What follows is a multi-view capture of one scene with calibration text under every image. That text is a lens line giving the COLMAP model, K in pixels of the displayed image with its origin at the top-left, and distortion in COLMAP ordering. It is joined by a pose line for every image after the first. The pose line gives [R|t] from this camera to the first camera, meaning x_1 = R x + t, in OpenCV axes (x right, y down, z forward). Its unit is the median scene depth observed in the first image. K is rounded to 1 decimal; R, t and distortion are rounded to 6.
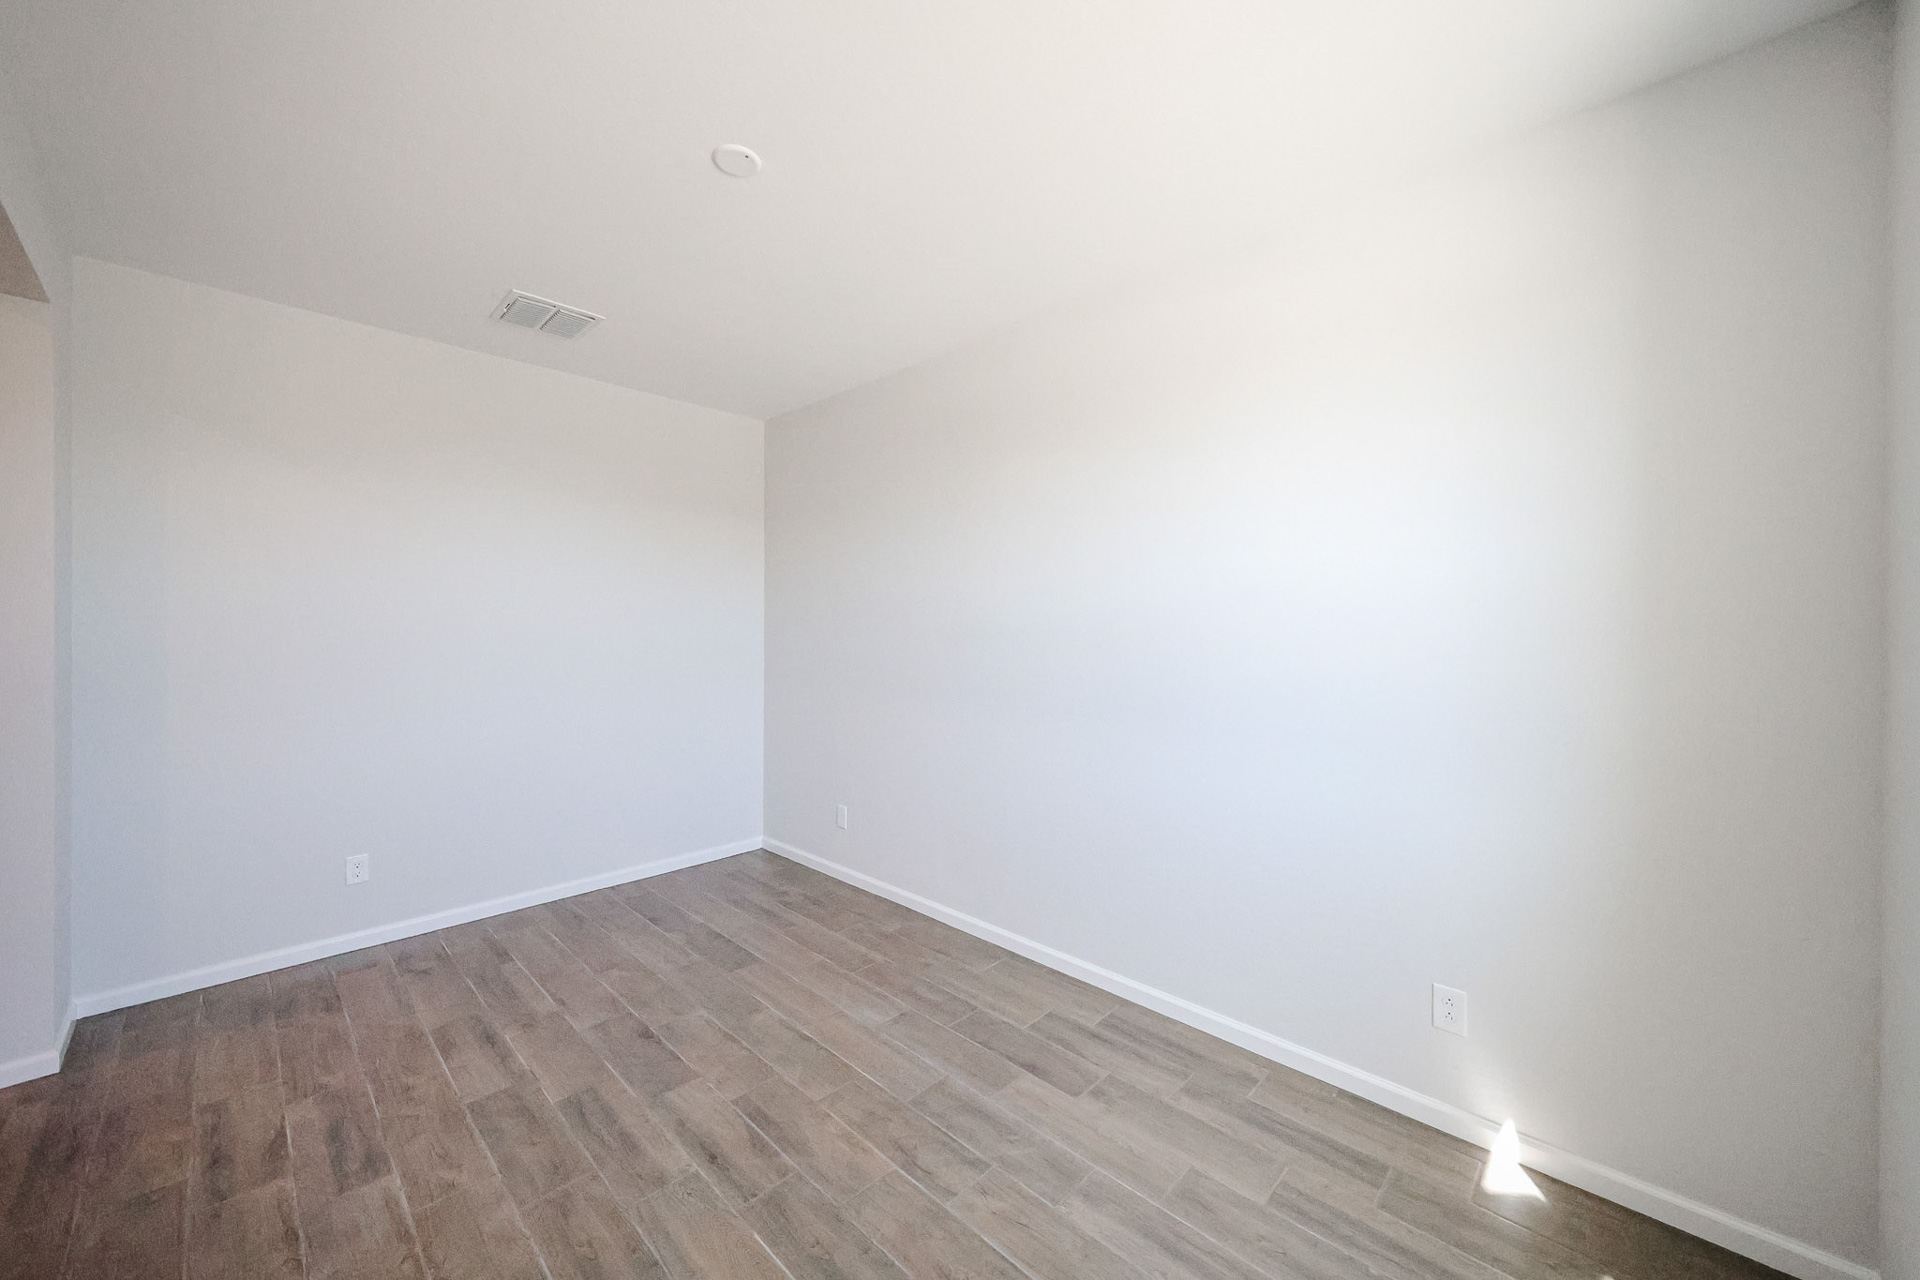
lens RADIAL K [[714.7, 0, 950.6], [0, 714.7, 627.9], [0, 0, 1]] dist [0.002952, 0.000298]
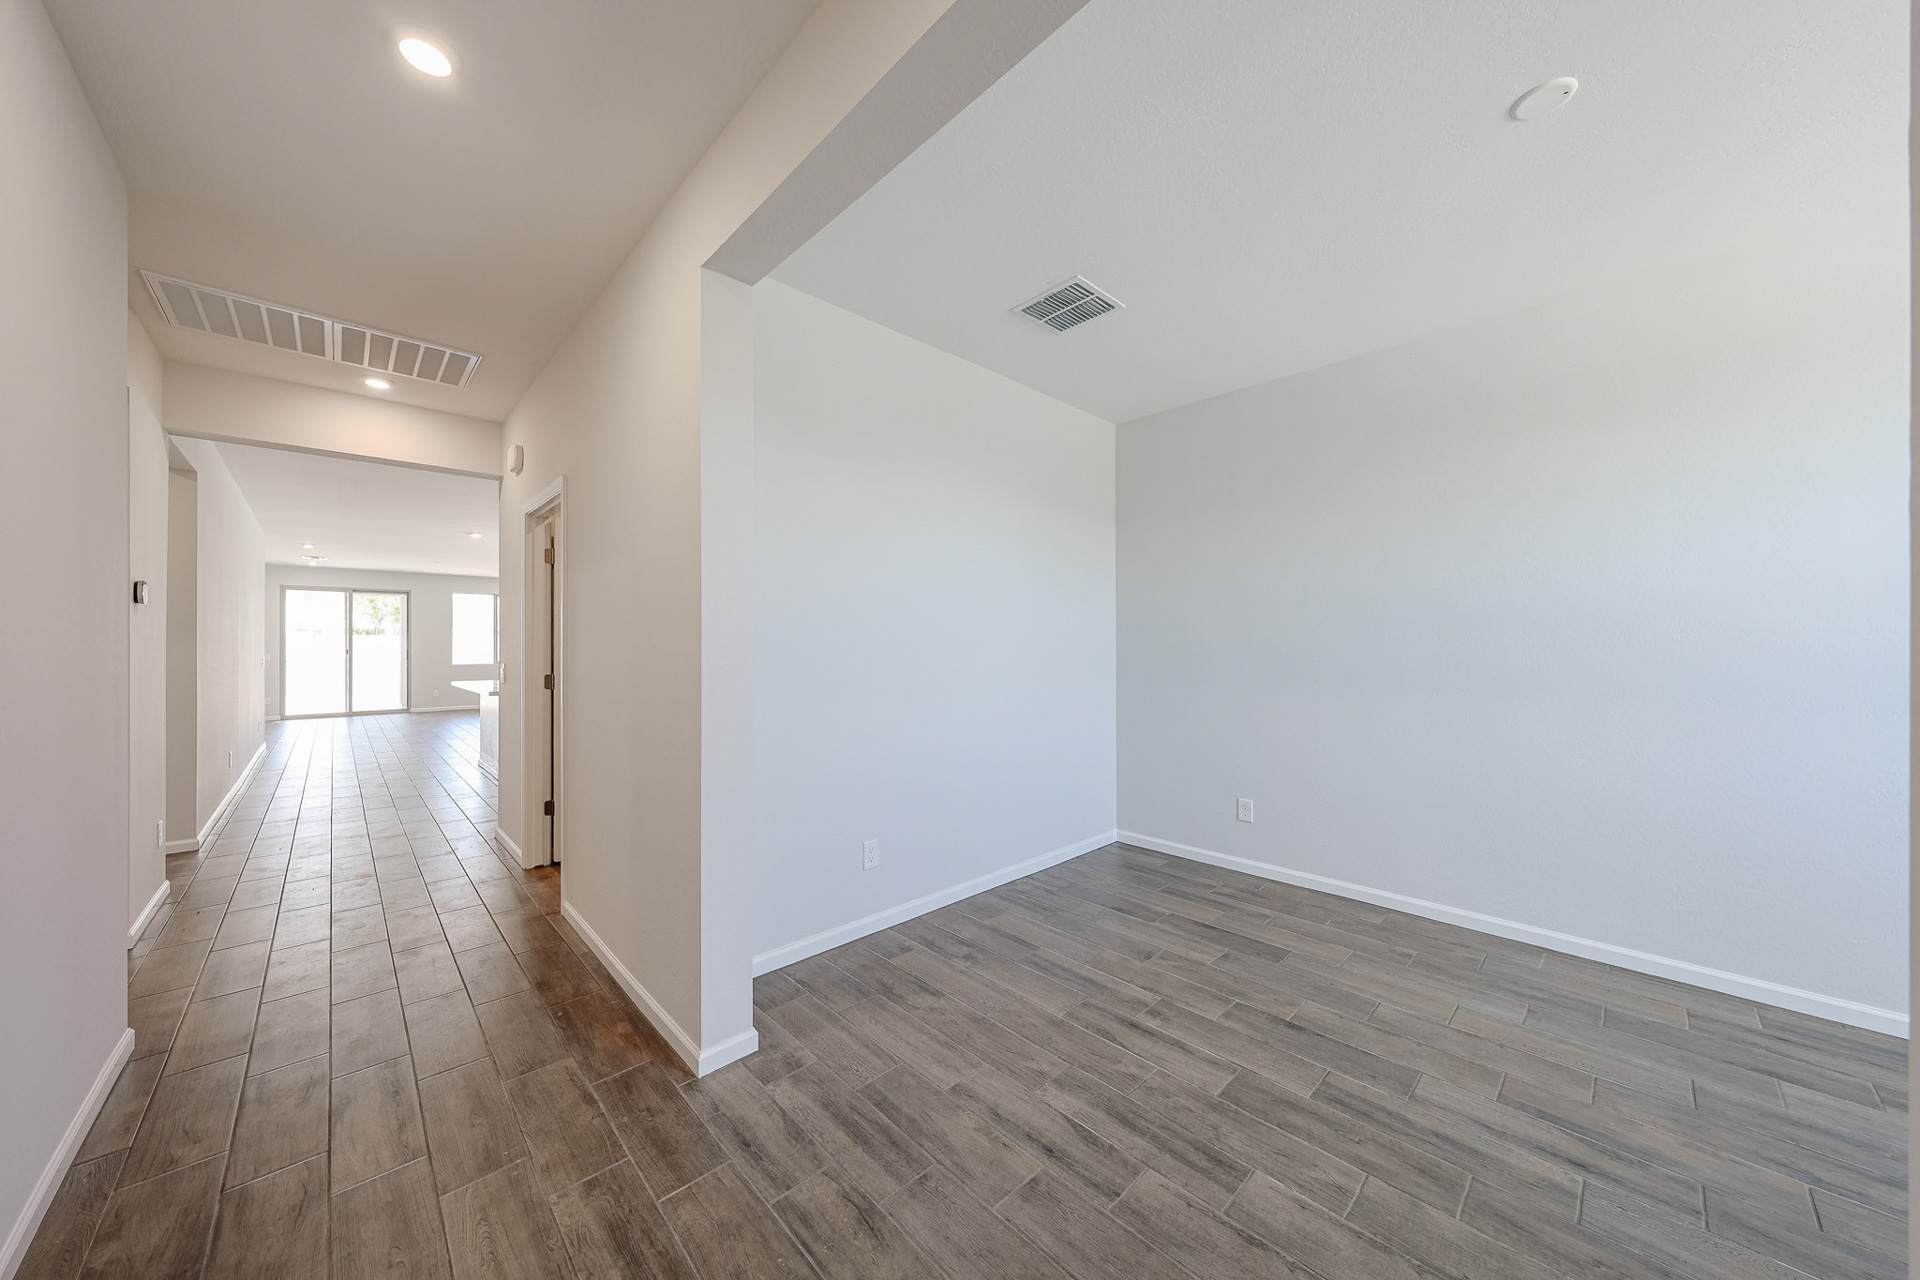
lens RADIAL K [[659.9, 0, 952.8], [0, 659.9, 641.2], [0, 0, 1]] dist [0.004535, -0.000232]
pose [[0.999324, -0.000594, -0.036765, -0.854115], [0.000293, 0.999966, -0.008199, 0.053246], [0.036769, 0.008183, 0.999290, 0.081992]]
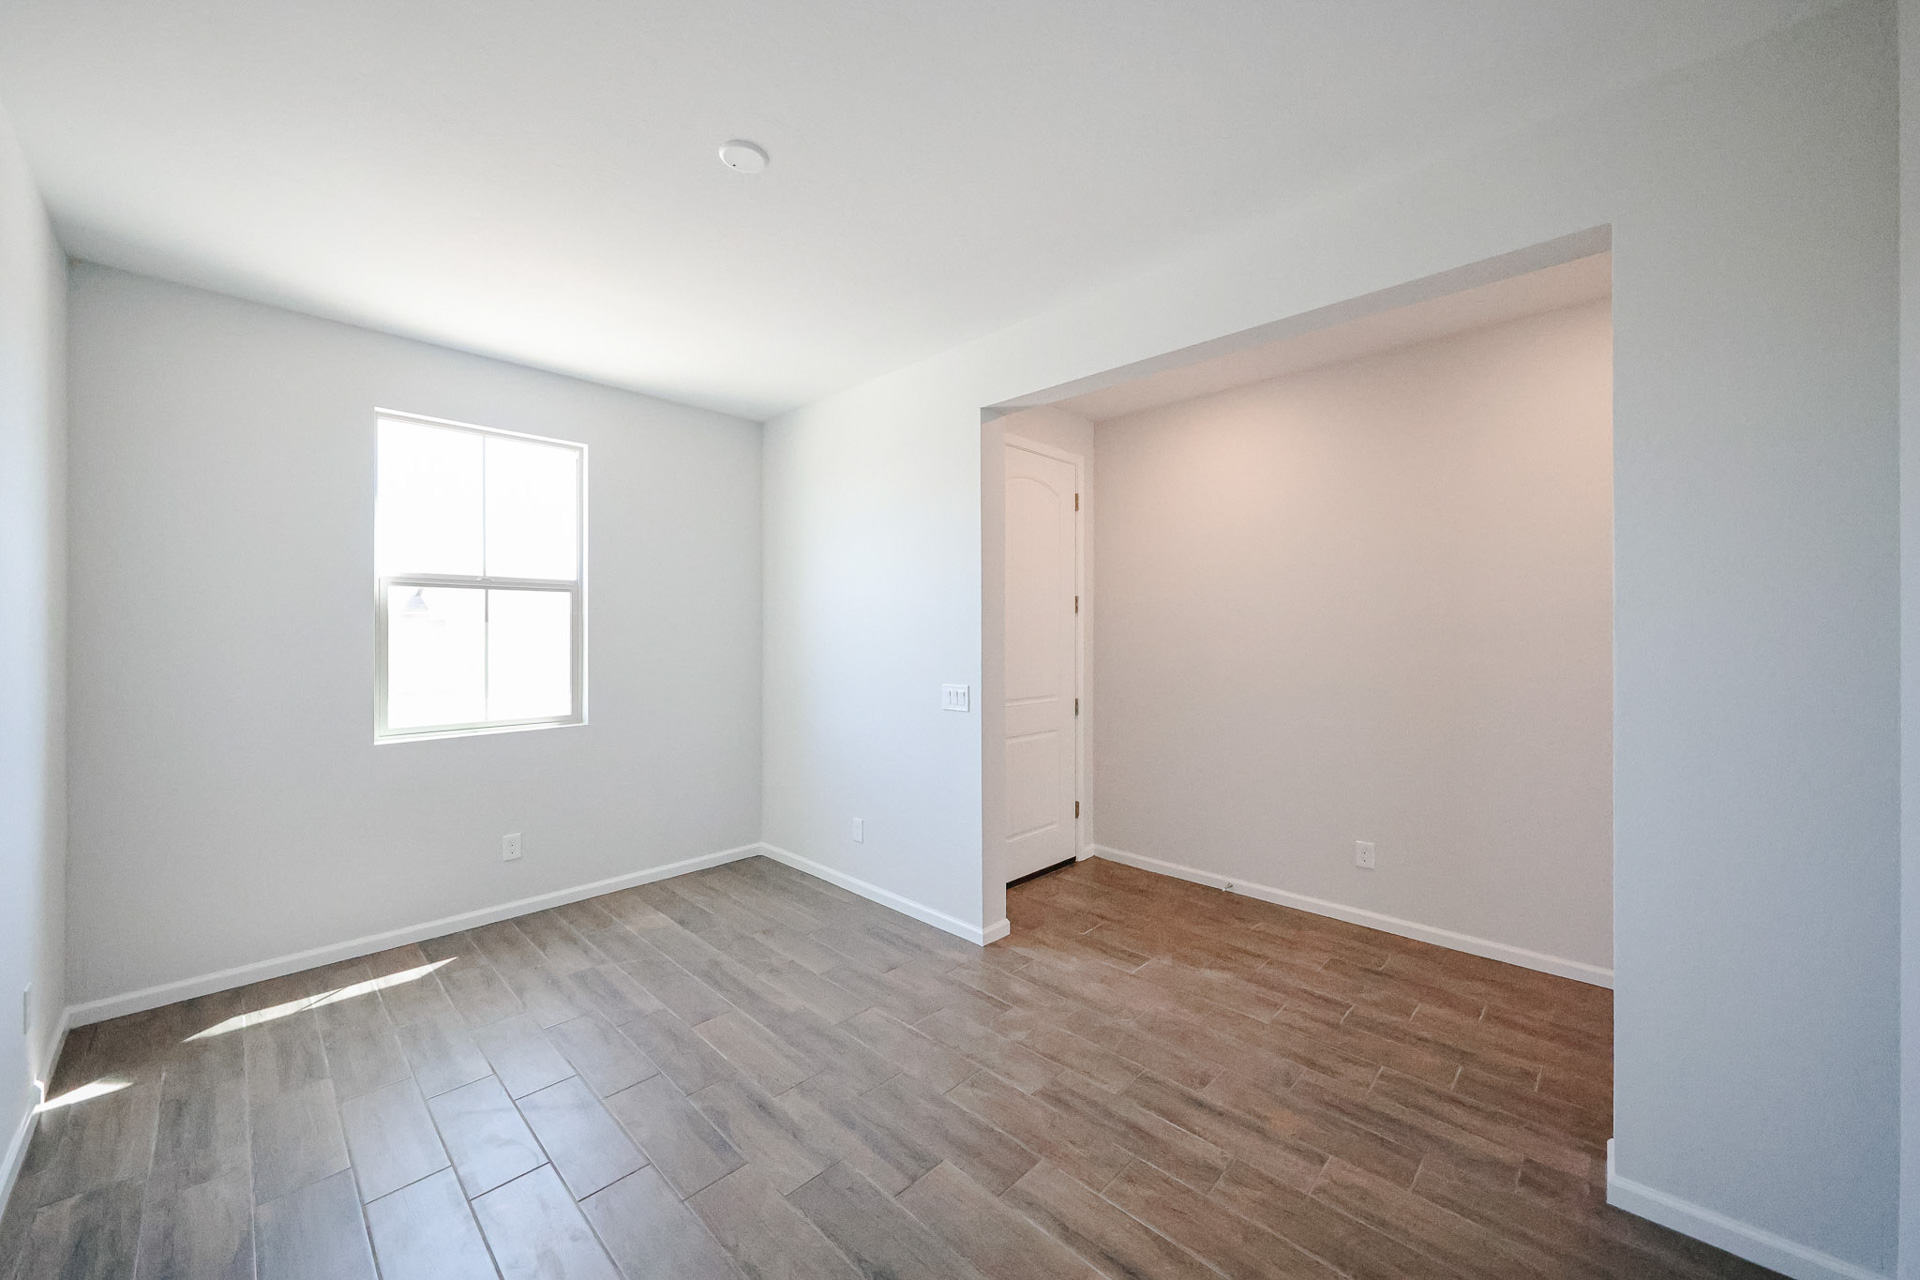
lens RADIAL K [[714.7, 0, 949.5], [0, 714.7, 635.0], [0, 0, 1]] dist [0.002952, 0.000298]
pose [[-0.999993, -0.003712, -0.000619, -0.478270], [-0.003712, 0.999993, 0.001096, 0.005187], [0.000615, 0.001098, -0.999999, 1.626148]]
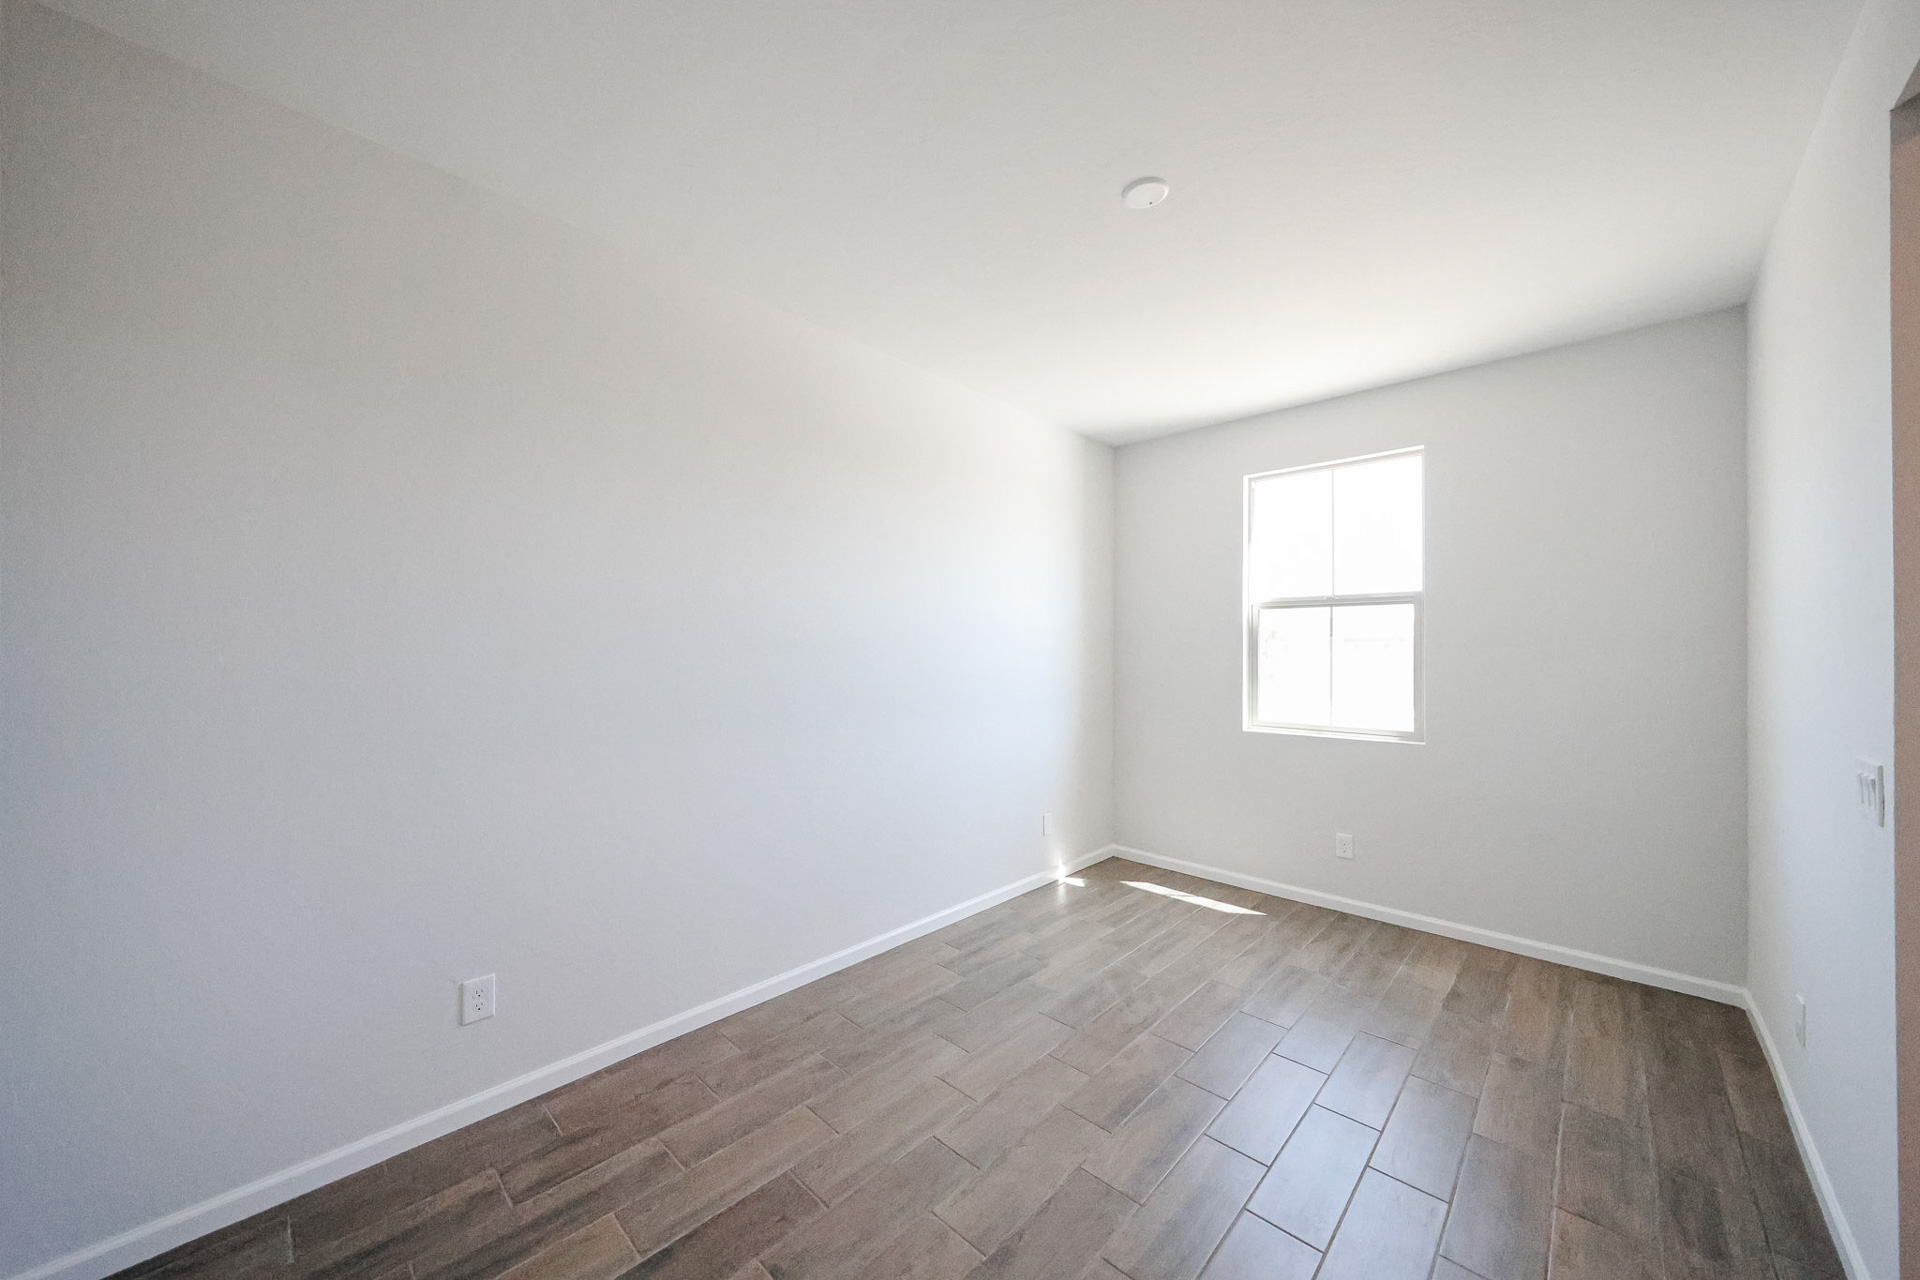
lens RADIAL K [[680.3, 0, 949.3], [0, 680.3, 642.2], [0, 0, 1]] dist [-0.002093, -0.000058]
pose [[-0.004768, 0.002095, 0.999986, -1.054758], [-0.001128, 0.999997, -0.002100, 0.001059], [-0.999988, -0.001138, -0.004766, 1.052892]]
